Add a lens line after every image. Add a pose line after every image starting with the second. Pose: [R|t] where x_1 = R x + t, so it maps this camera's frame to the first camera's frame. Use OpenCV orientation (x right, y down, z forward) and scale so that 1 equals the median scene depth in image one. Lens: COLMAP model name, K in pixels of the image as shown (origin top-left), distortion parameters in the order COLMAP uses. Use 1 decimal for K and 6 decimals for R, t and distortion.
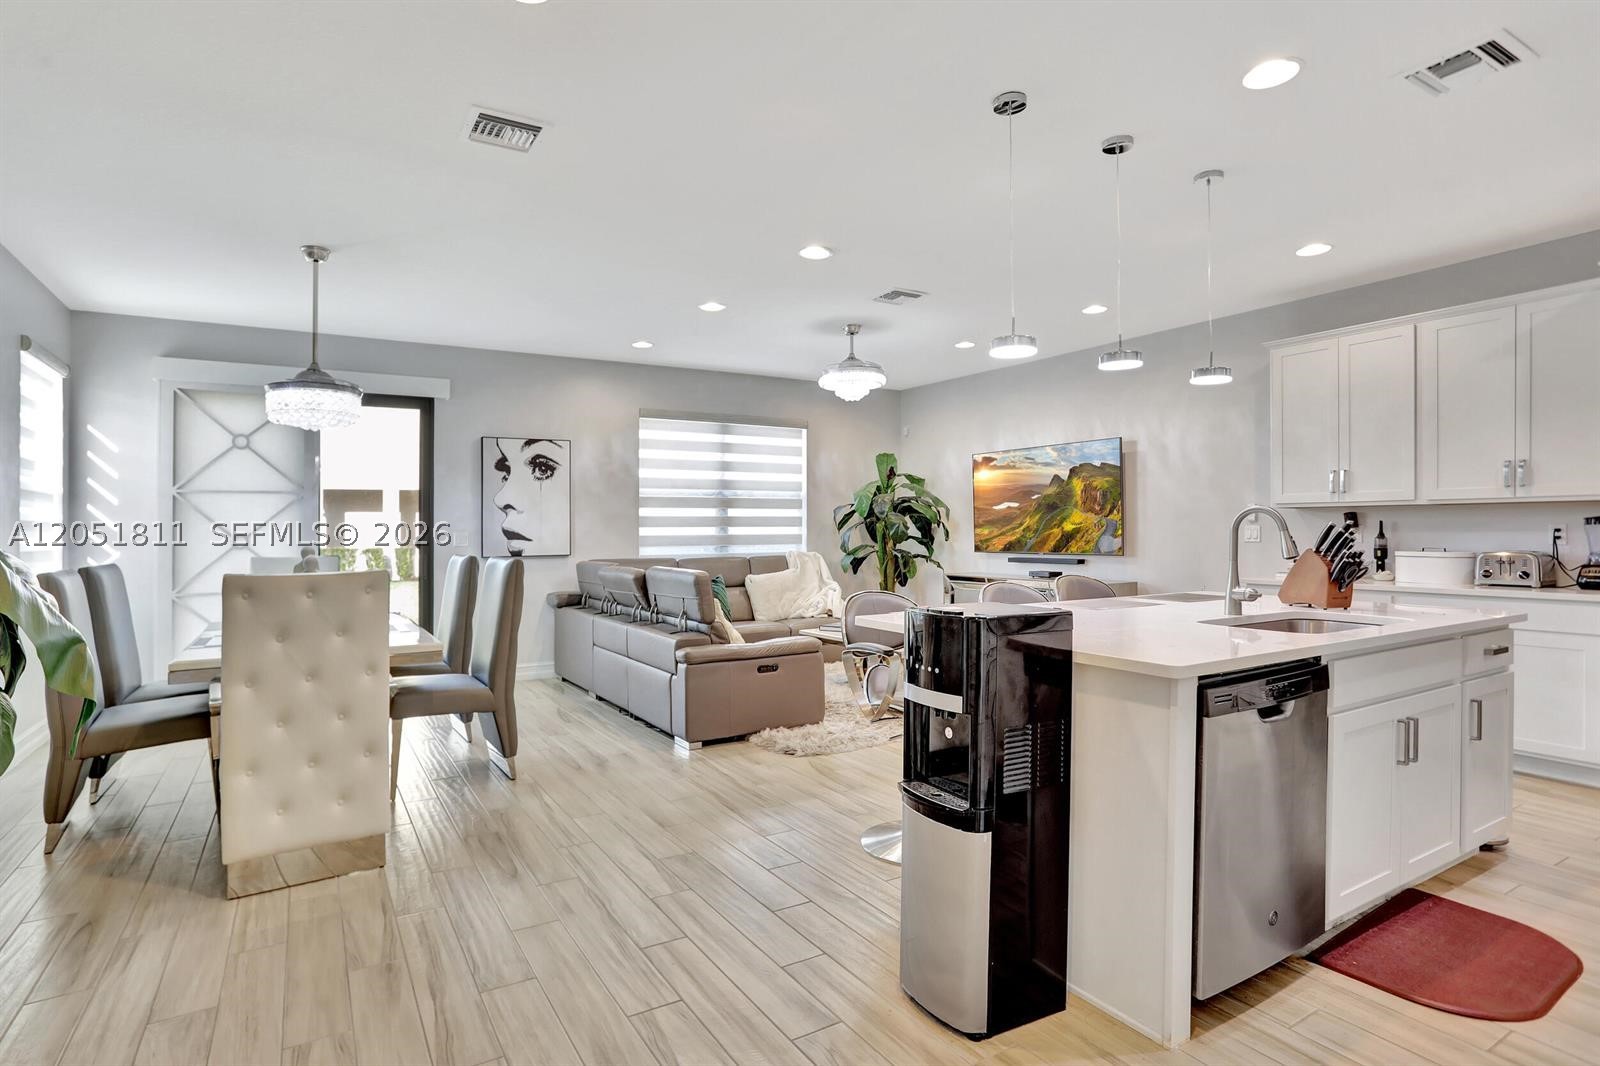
lens RADIAL K [[811.7, 0, 784.1], [0, 811.7, 528.0], [0, 0, 1]] dist [-0.018466, 0.006982]
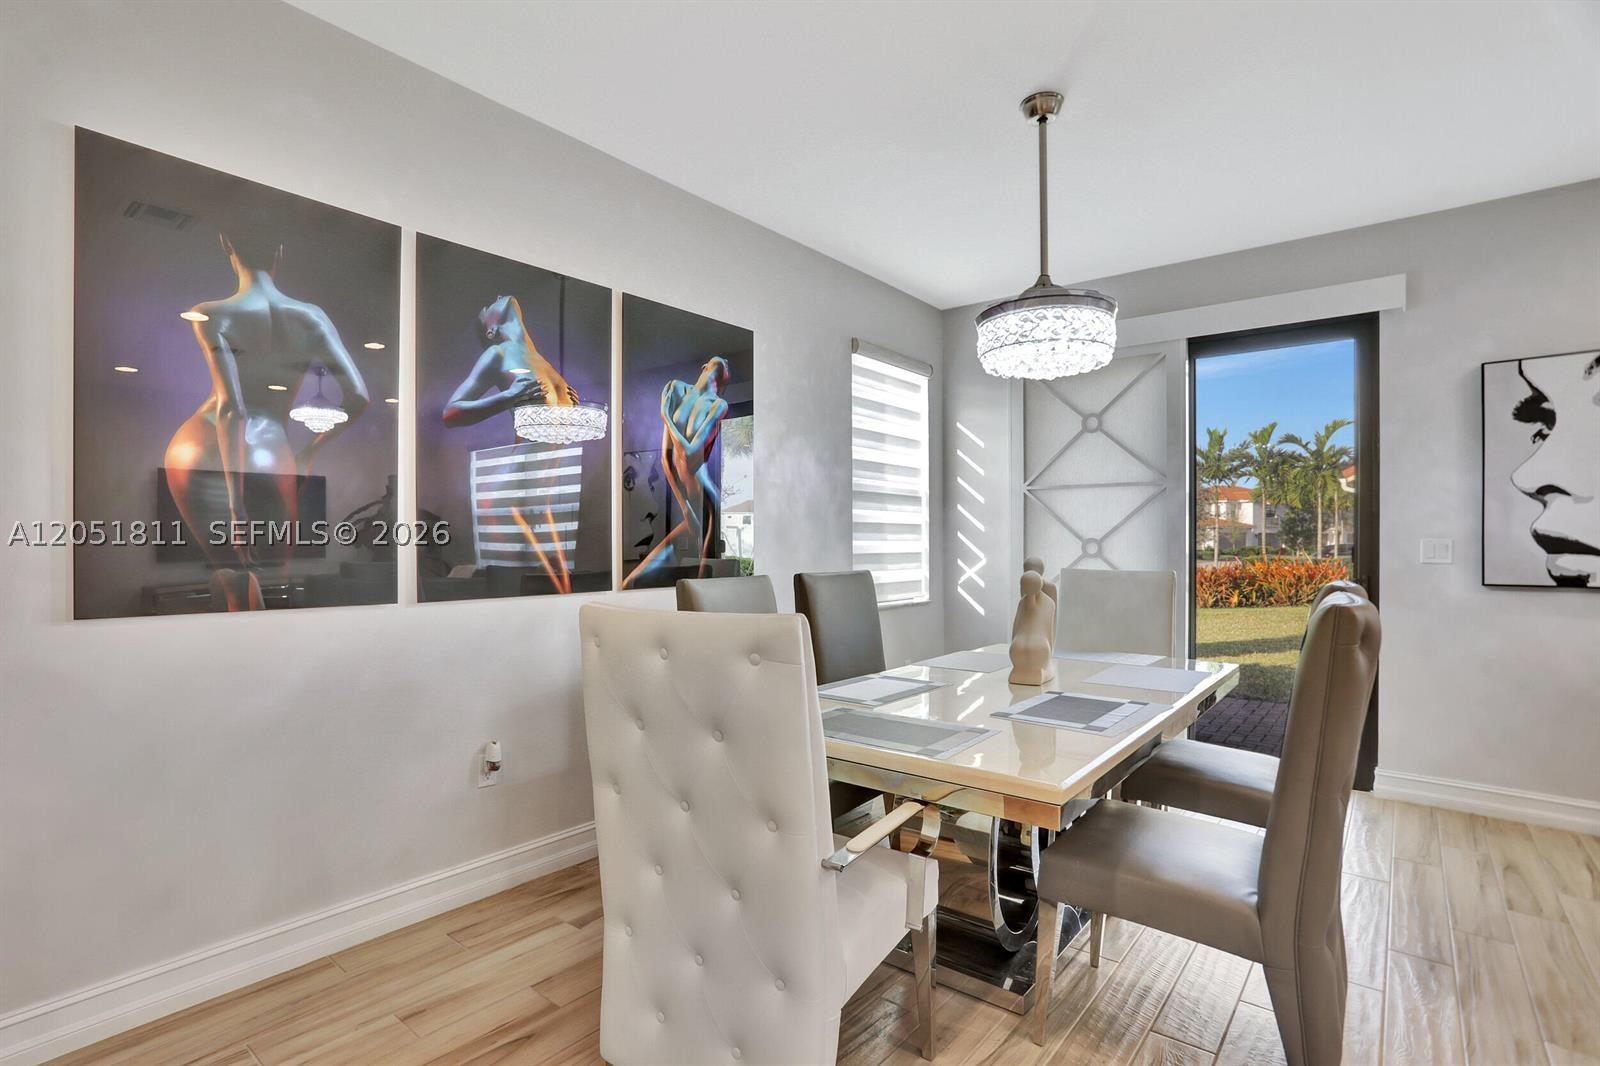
lens RADIAL K [[782.2, 0, 765.2], [0, 782.2, 541.1], [0, 0, 1]] dist [-0.040281, 0.012121]
pose [[0.308050, 0.008008, -0.951337, -0.036326], [-0.002193, 0.999968, 0.007707, 0.004060], [0.951368, -0.000288, 0.308057, 0.400184]]
